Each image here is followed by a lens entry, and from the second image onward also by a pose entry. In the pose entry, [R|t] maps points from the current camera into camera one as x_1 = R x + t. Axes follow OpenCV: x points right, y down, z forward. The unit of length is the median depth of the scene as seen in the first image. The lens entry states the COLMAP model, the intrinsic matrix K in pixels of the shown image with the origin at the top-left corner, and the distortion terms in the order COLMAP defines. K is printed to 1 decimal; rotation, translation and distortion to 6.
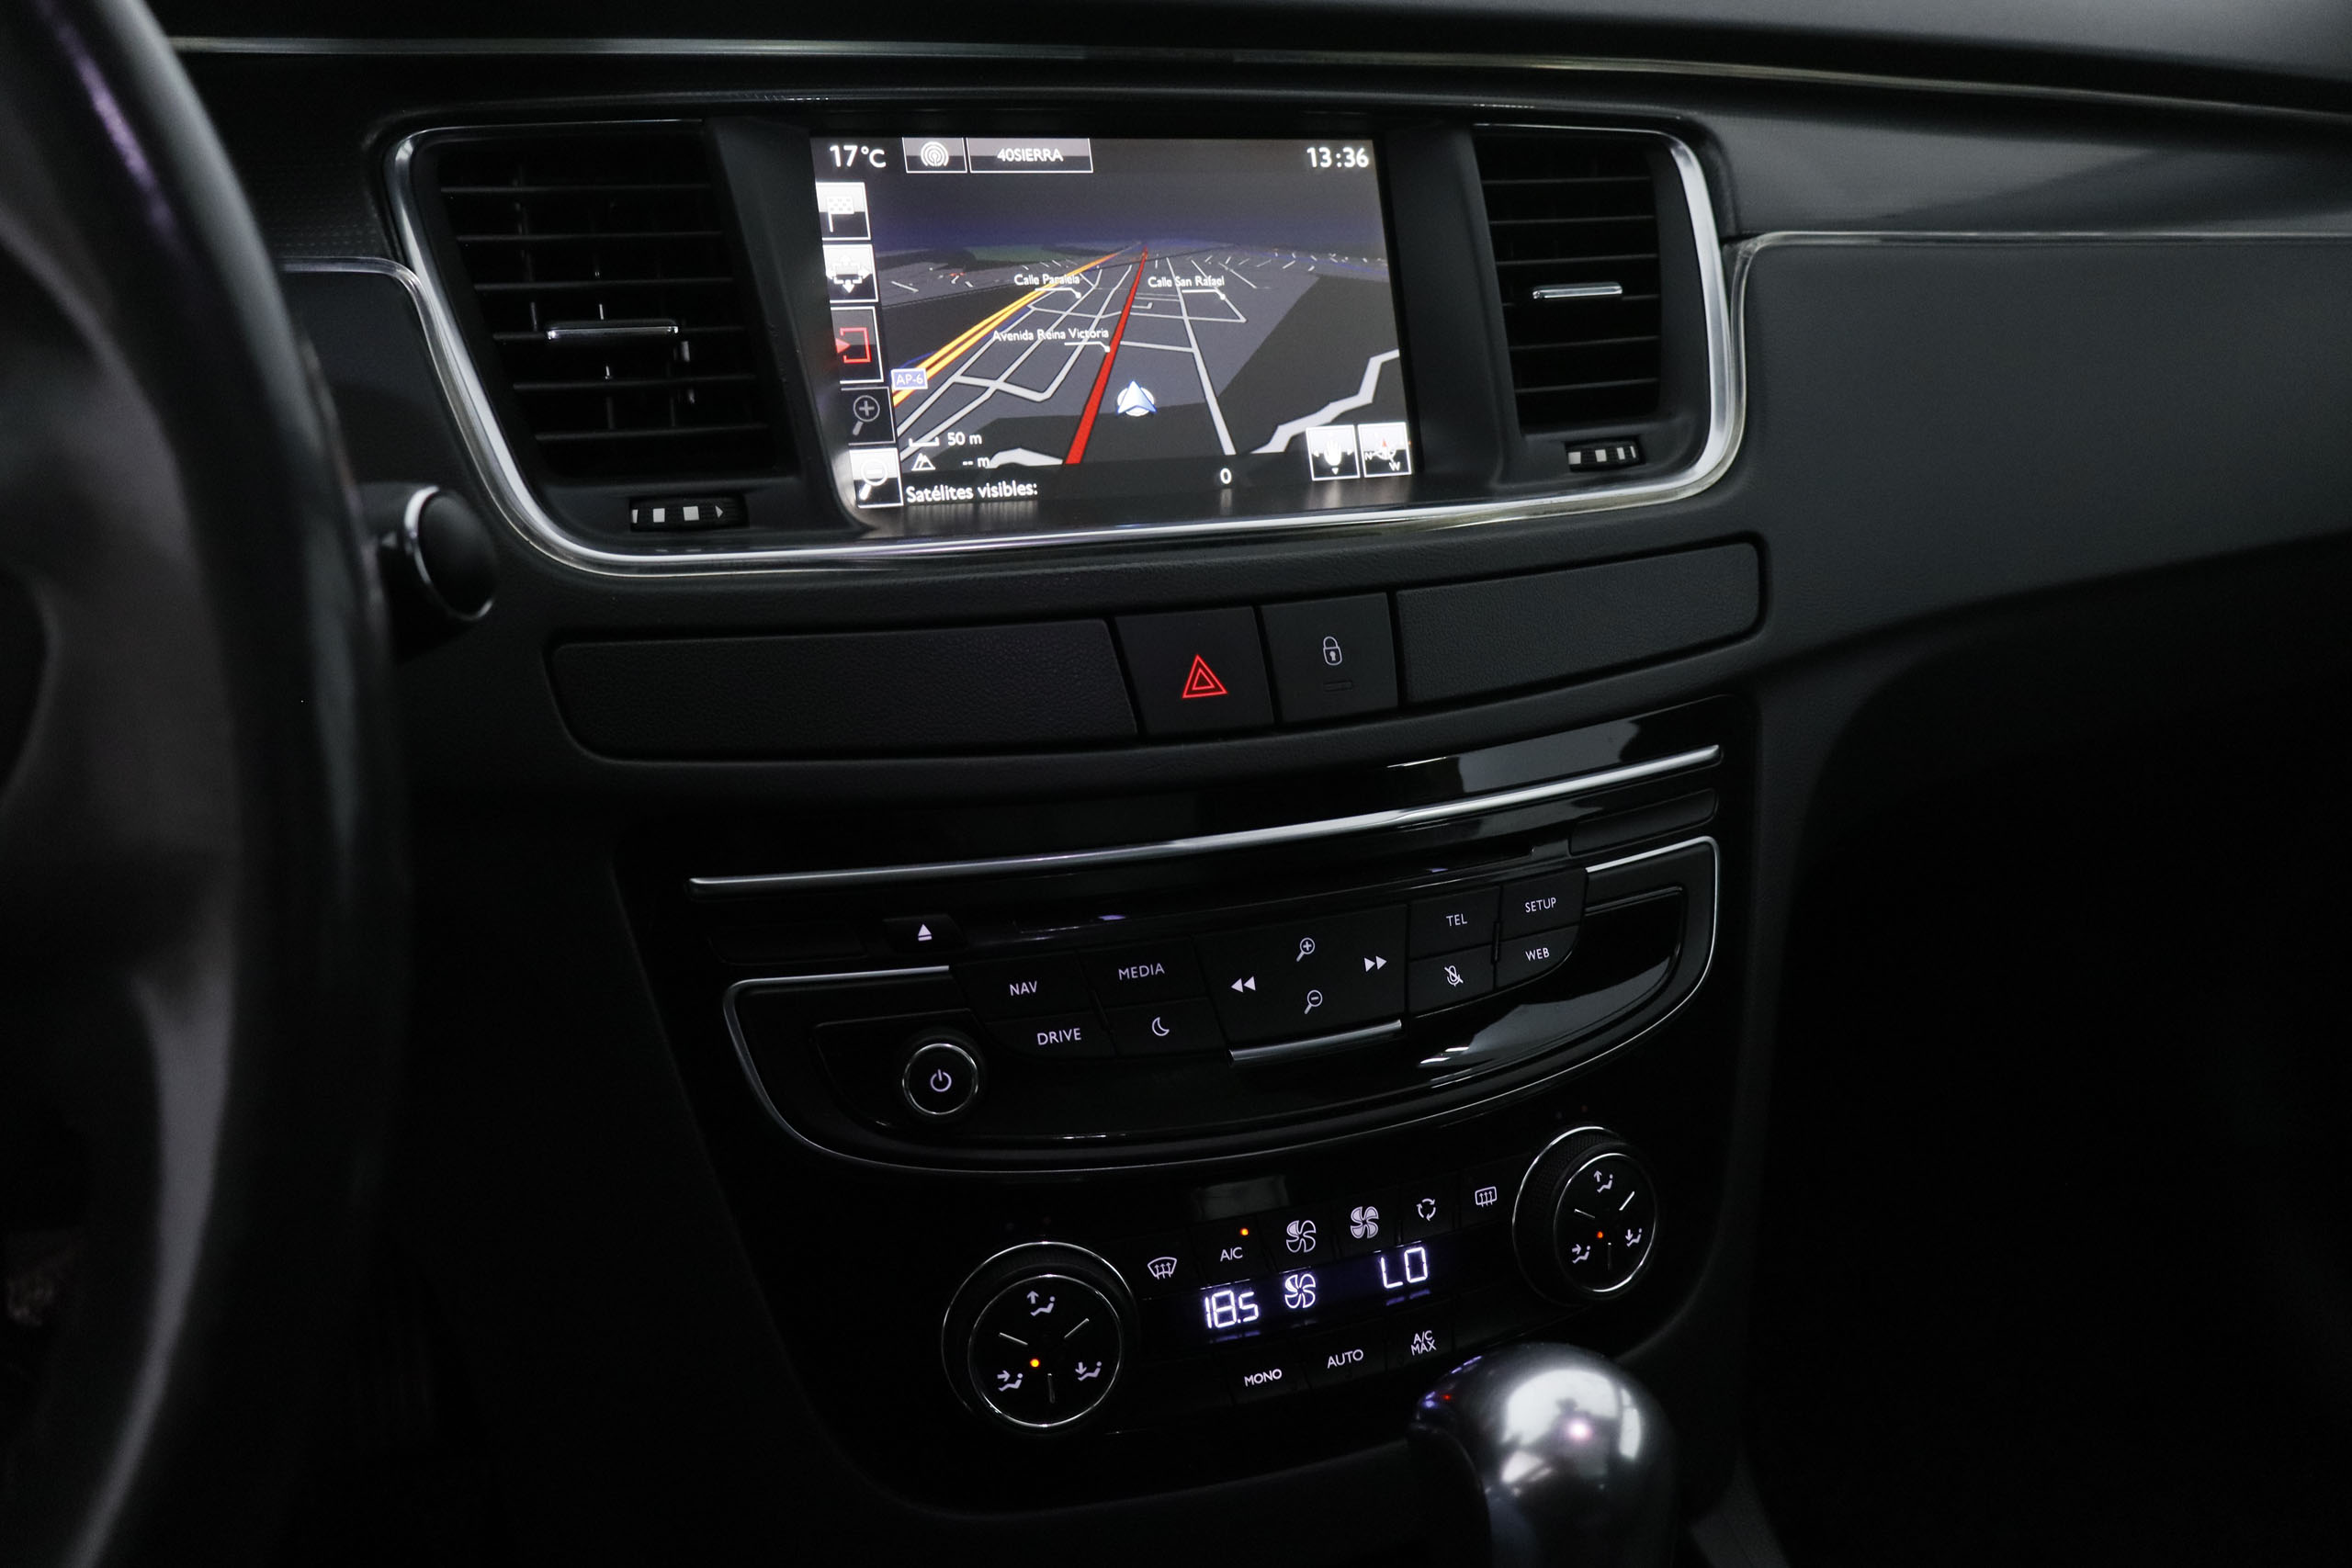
lens RADIAL K [[1992.2, 0, 1179.3], [0, 1992.2, 787.2], [0, 0, 1]] dist [-0.007302, 0.017620]
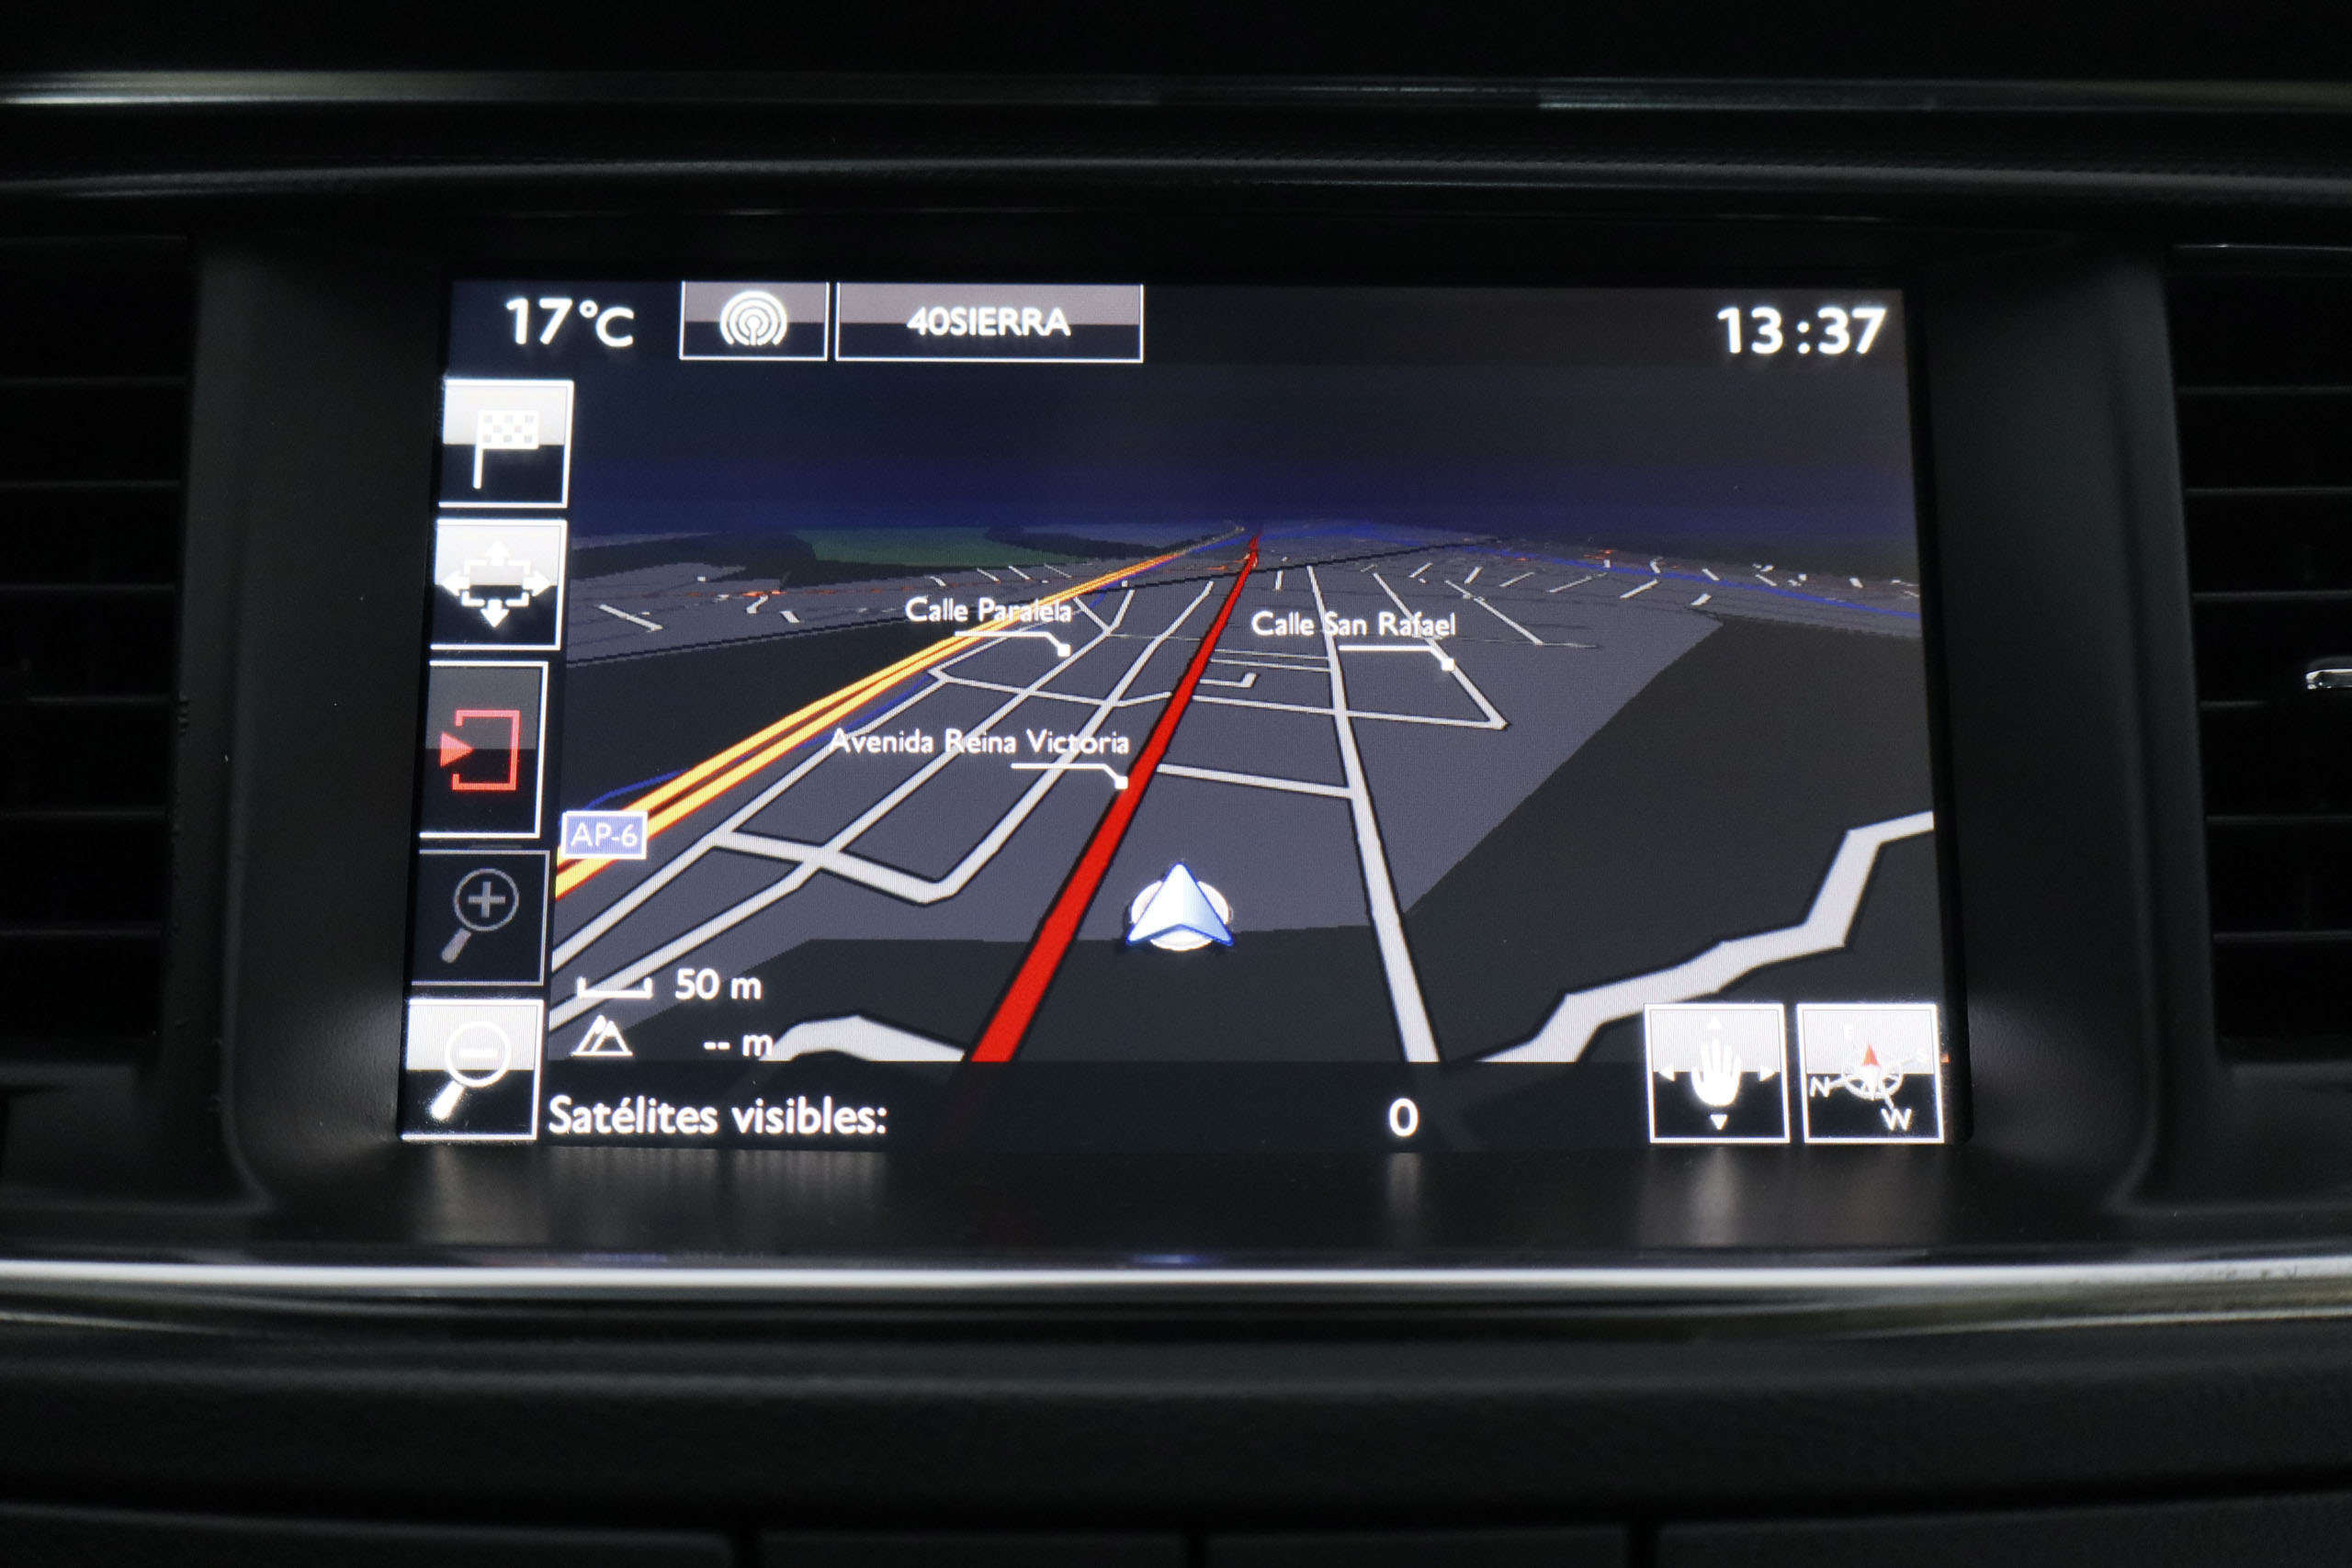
lens RADIAL K [[3185.2, 0, 1167.5], [0, 3185.2, 780.8], [0, 0, 1]] dist [0.009149, 0.000000]
pose [[0.936506, 0.039442, -0.348427, 0.197029], [-0.110167, 0.976435, -0.185574, -0.103217], [0.332897, 0.212176, 0.918783, 0.417695]]
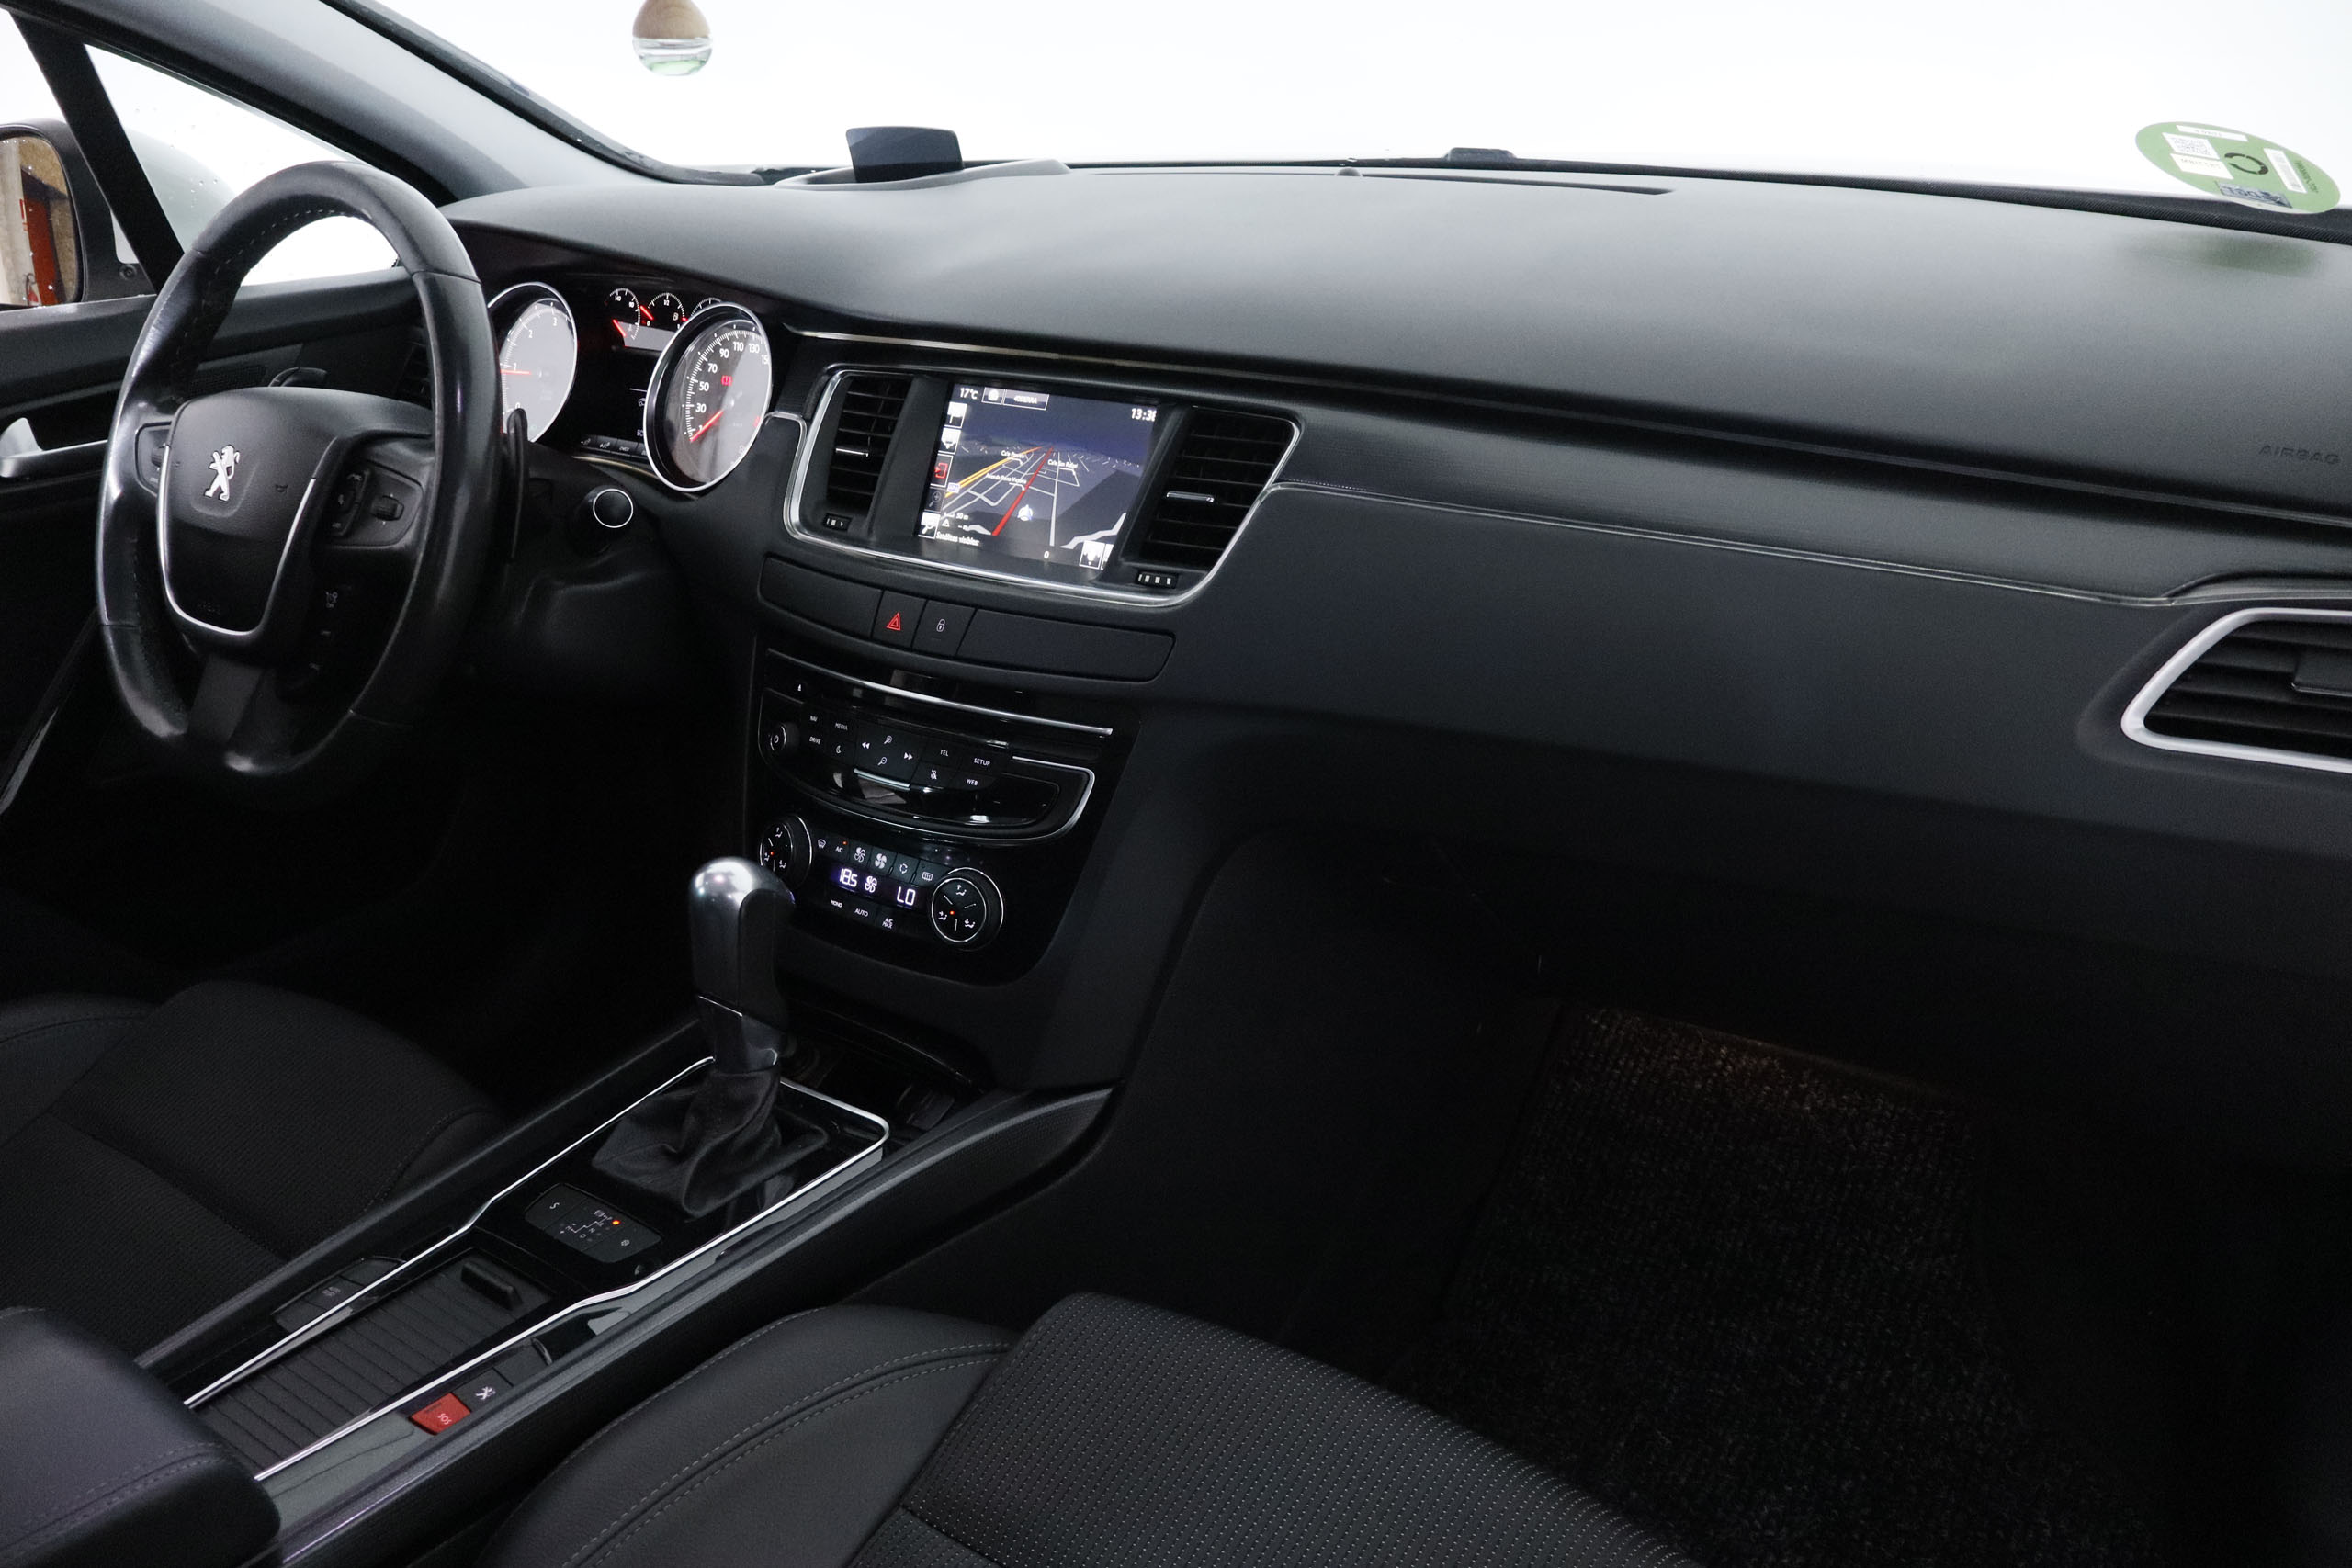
lens RADIAL K [[1992.2, 0, 1174.5], [0, 1992.2, 779.3], [0, 0, 1]] dist [-0.007302, 0.017620]
pose [[0.503294, 0.263561, -0.822940, 1.963862], [-0.286812, 0.949313, 0.128625, -0.247986], [0.815128, 0.171293, 0.553376, -0.030268]]
